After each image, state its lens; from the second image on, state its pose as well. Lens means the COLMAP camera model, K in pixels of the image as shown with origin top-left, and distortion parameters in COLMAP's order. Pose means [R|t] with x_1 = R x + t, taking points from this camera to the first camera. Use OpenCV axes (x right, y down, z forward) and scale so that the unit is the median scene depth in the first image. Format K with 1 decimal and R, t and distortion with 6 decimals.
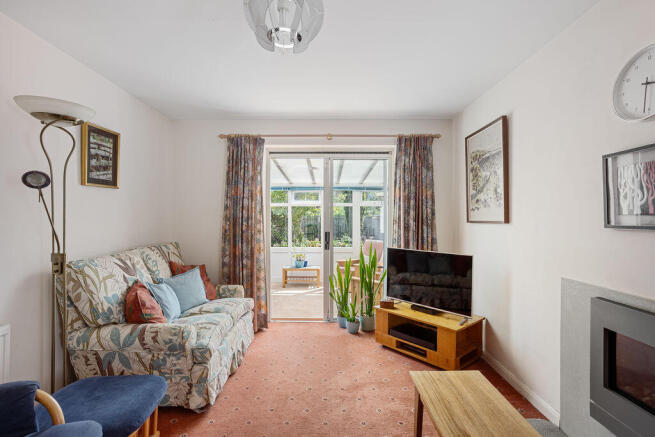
lens RADIAL K [[318.3, 0, 329.5], [0, 318.3, 218.5], [0, 0, 1]] dist [-0.036222, 0.000605]
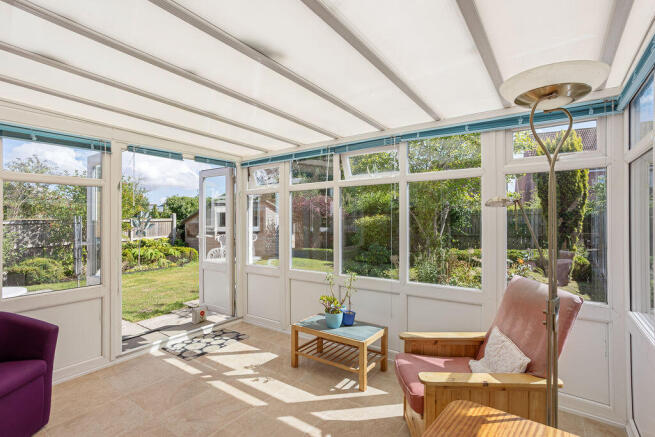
lens RADIAL K [[318.3, 0, 326.9], [0, 318.3, 218.6], [0, 0, 1]] dist [-0.036222, 0.000605]
pose [[0.809878, -0.008748, -0.586533, 0.158923], [0.010342, 0.999946, -0.000634, 0.008928], [0.586507, -0.005553, 0.809925, 0.689466]]
